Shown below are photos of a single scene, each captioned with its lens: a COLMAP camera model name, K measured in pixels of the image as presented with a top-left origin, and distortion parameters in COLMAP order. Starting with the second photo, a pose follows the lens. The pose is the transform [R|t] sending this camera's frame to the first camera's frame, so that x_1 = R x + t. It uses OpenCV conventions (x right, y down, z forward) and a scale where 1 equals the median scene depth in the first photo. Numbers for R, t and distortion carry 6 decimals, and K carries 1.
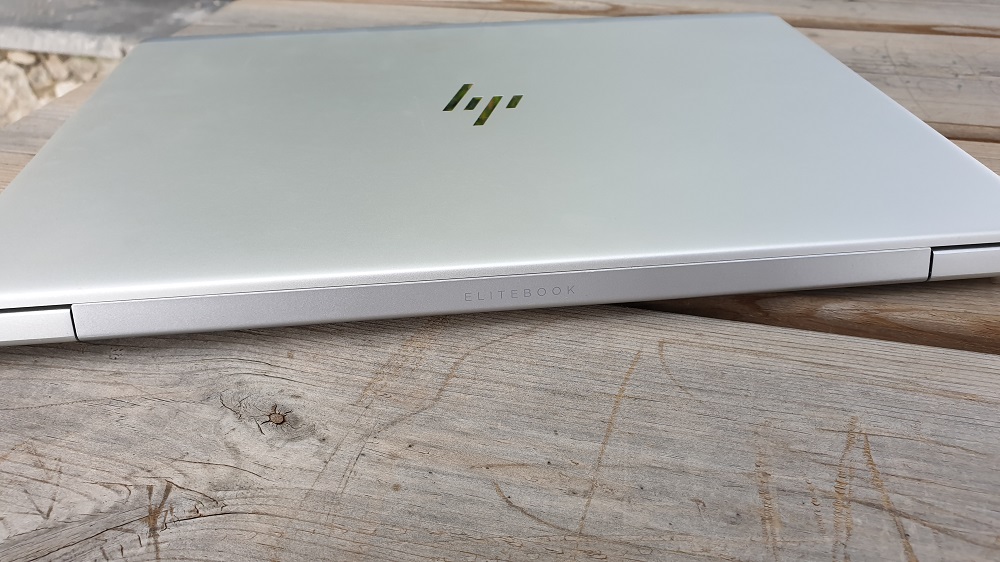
lens RADIAL K [[802.3, 0, 501.9], [0, 802.3, 281.0], [0, 0, 1]] dist [-0.034001, 0.060029]
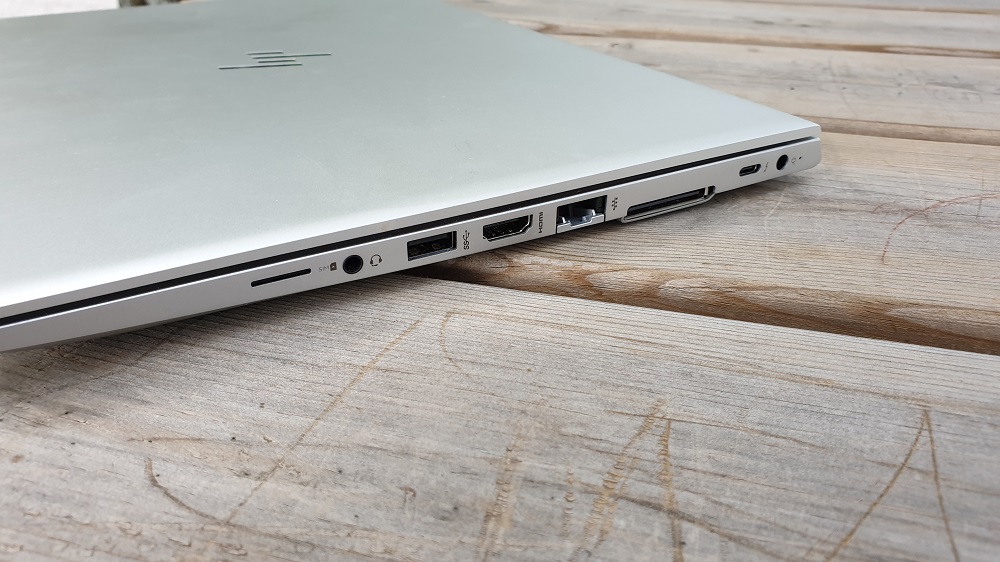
lens RADIAL K [[799.8, 0, 503.8], [0, 799.8, 280.0], [0, 0, 1]] dist [-0.006787, -0.008645]
pose [[0.999003, 0.027271, -0.035336, 0.326266], [-0.031014, 0.993437, -0.110098, 0.150735], [0.032102, 0.111084, 0.993292, 0.238884]]
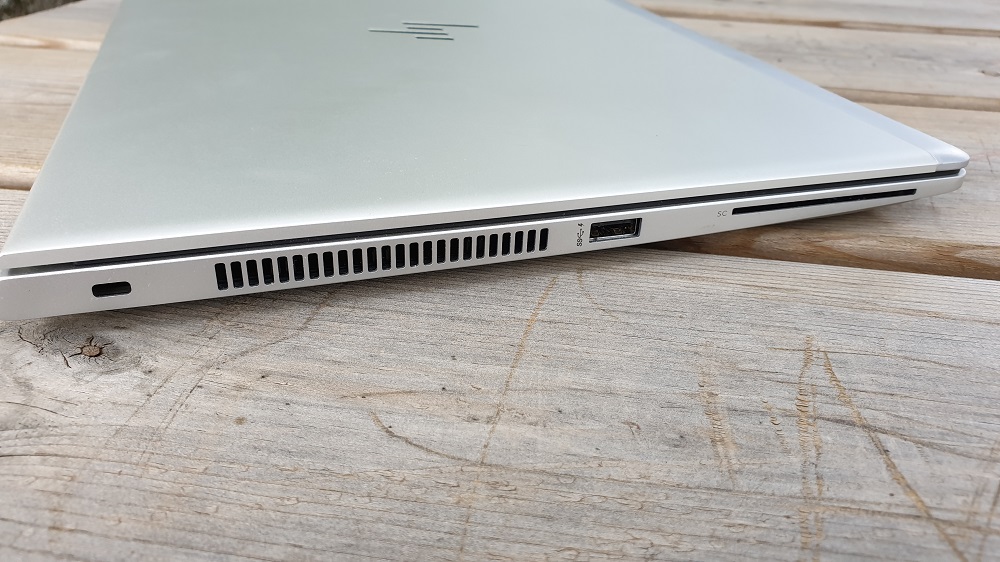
lens RADIAL K [[806.8, 0, 500.0], [0, 806.8, 281.0], [0, 0, 1]] dist [-0.057350, 0.072582]
pose [[0.995077, -0.011296, 0.098454, 0.037092], [0.019810, 0.996104, -0.085933, 0.185317], [-0.097100, 0.087460, 0.991424, 0.199762]]
